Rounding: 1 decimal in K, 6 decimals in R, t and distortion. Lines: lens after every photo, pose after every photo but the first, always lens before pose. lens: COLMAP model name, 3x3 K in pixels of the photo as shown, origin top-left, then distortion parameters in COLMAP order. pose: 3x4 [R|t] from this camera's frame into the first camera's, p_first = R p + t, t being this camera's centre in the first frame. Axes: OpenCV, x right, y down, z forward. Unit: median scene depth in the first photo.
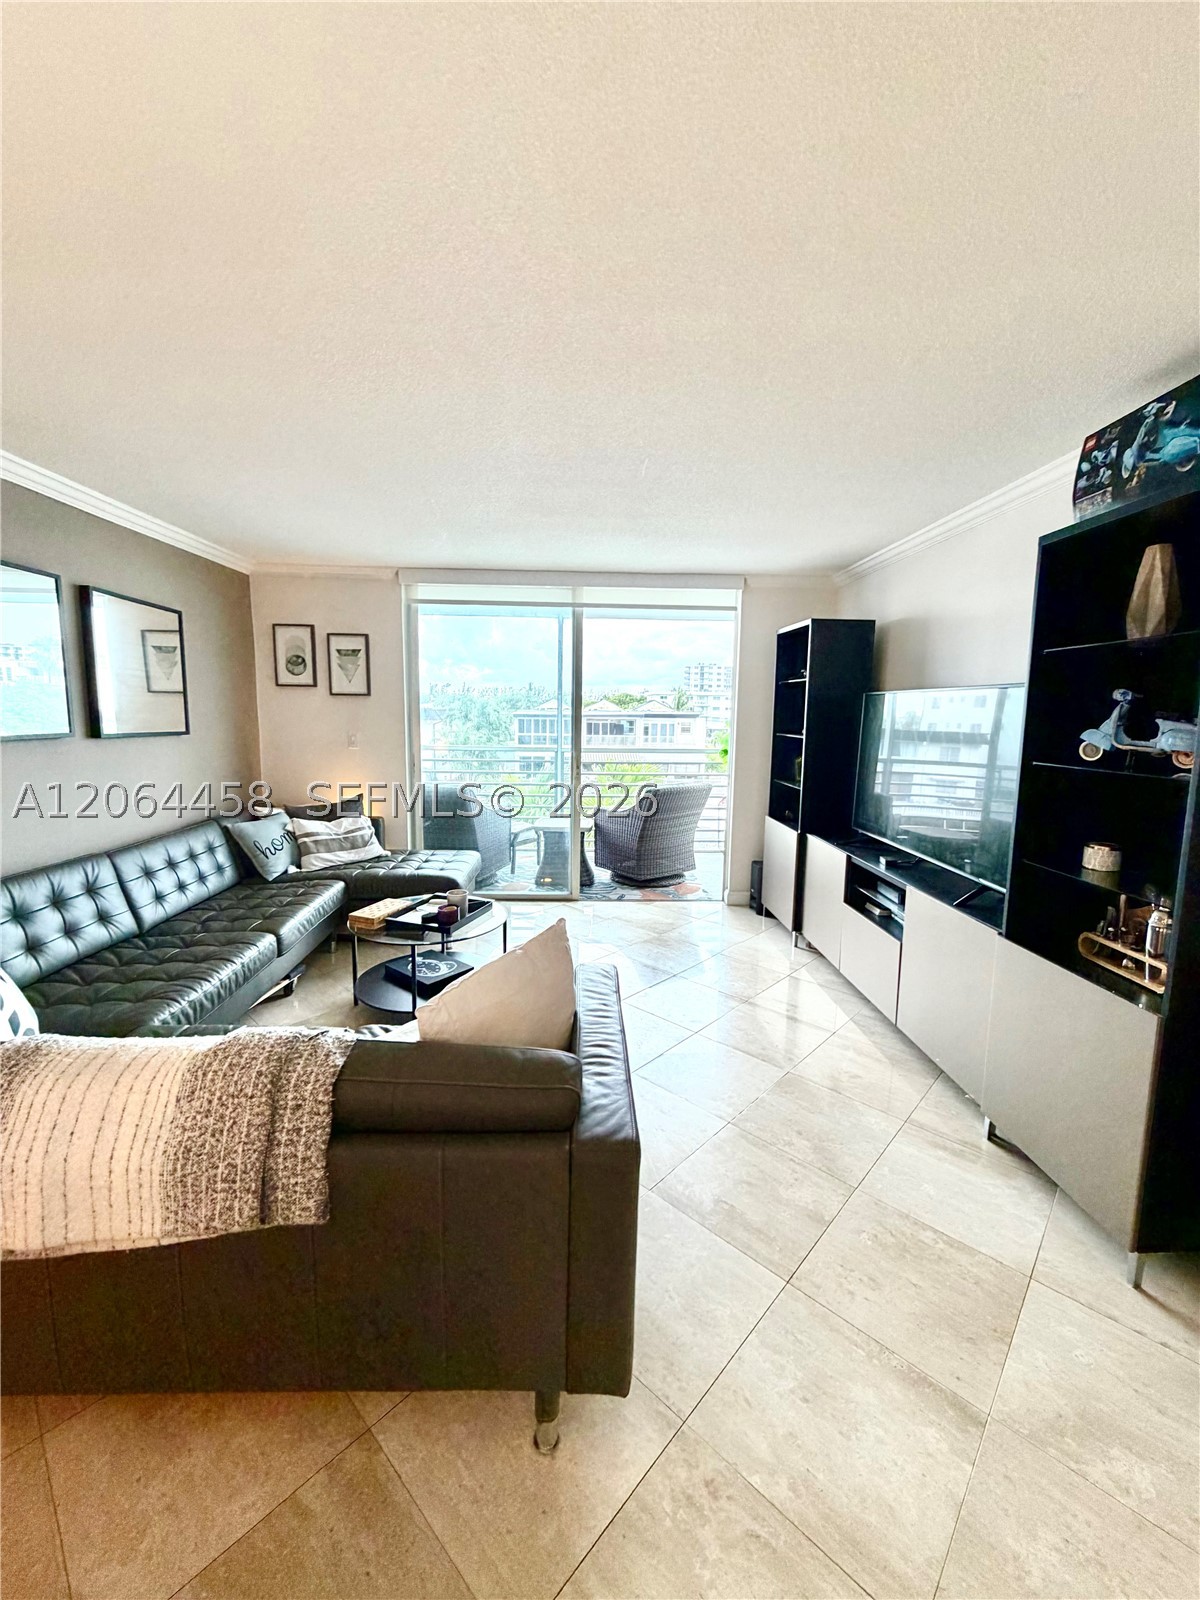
lens RADIAL K [[639.9, 0, 599.1], [0, 639.9, 794.5], [0, 0, 1]] dist [-0.002562, 0.000467]
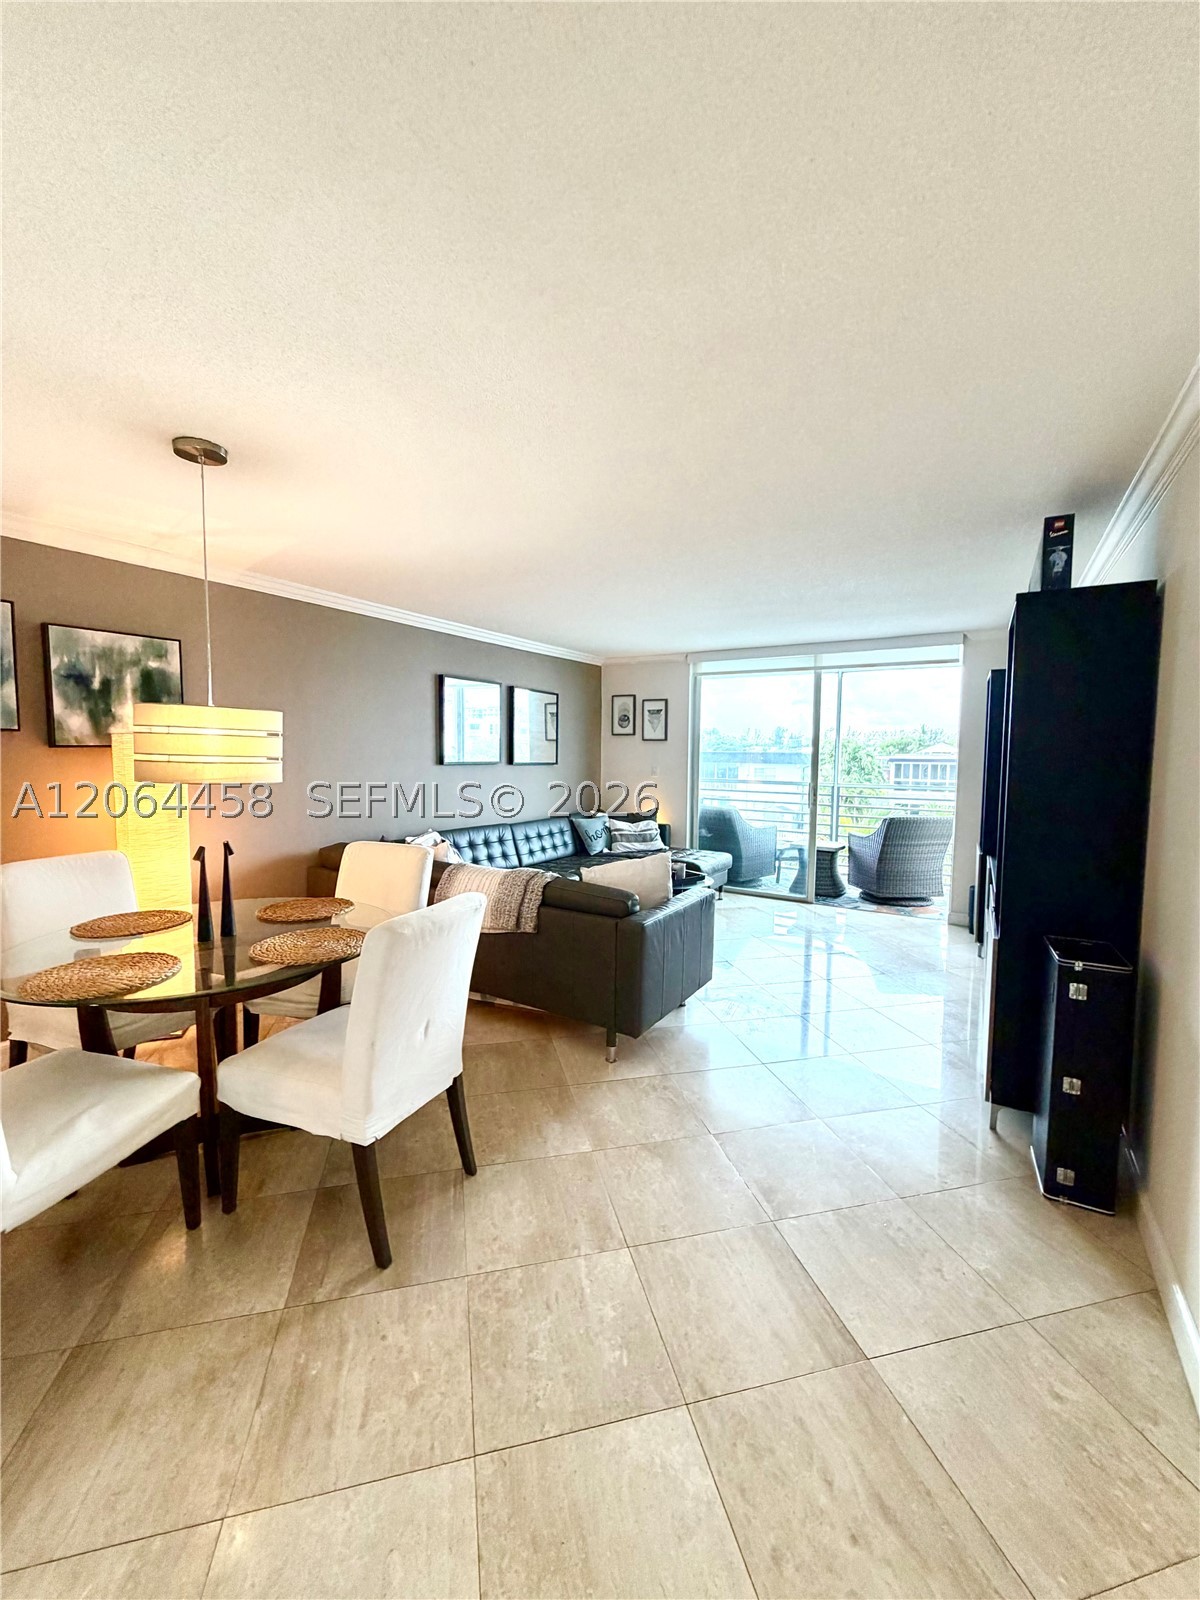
lens RADIAL K [[639.9, 0, 599.1], [0, 639.9, 794.5], [0, 0, 1]] dist [-0.002562, 0.000467]
pose [[0.836136, 0.032280, -0.547572, 0.356845], [-0.070274, 0.996344, -0.048573, 0.056042], [0.544002, 0.079094, 0.835348, -0.328615]]
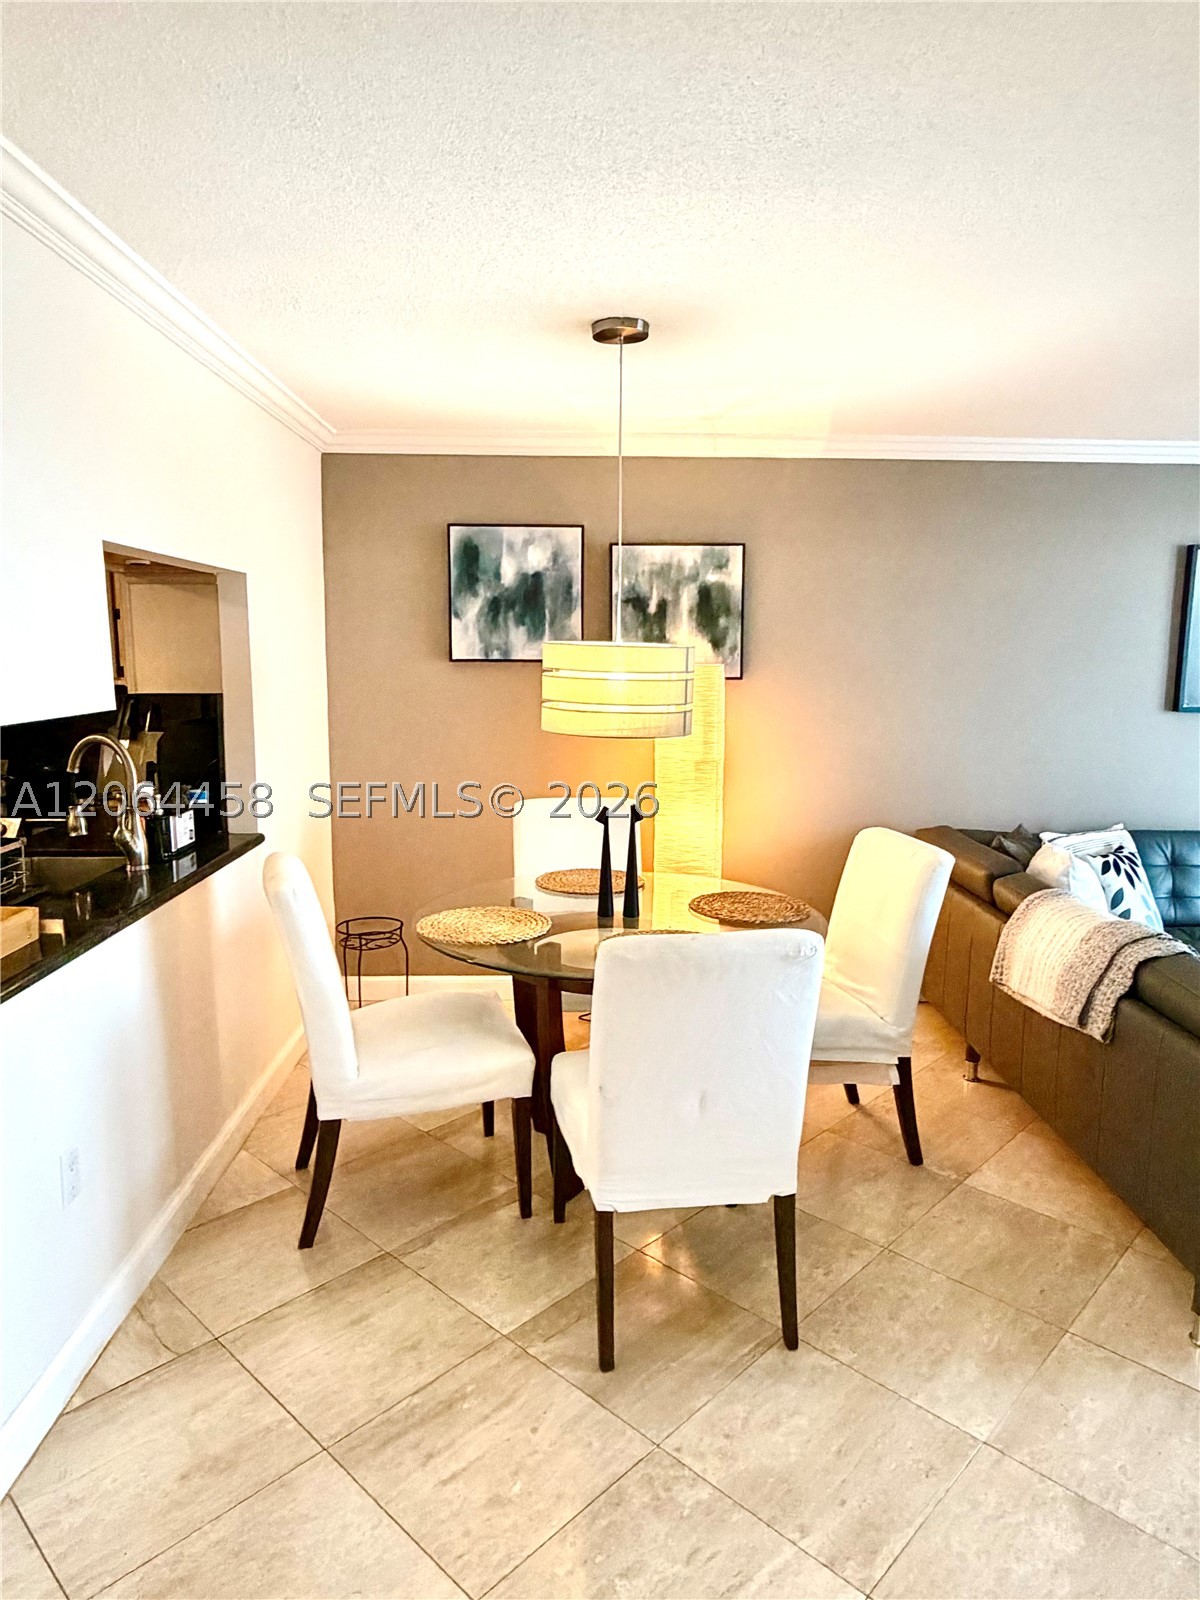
lens RADIAL K [[1004.9, 0, 605.4], [0, 1004.9, 800.2], [0, 0, 1]] dist [-0.000407, -0.001650]
pose [[-0.007677, 0.134102, -0.990938, 0.500156], [-0.140536, 0.980987, 0.133844, -0.005088], [0.990046, 0.140289, 0.011315, -0.063667]]
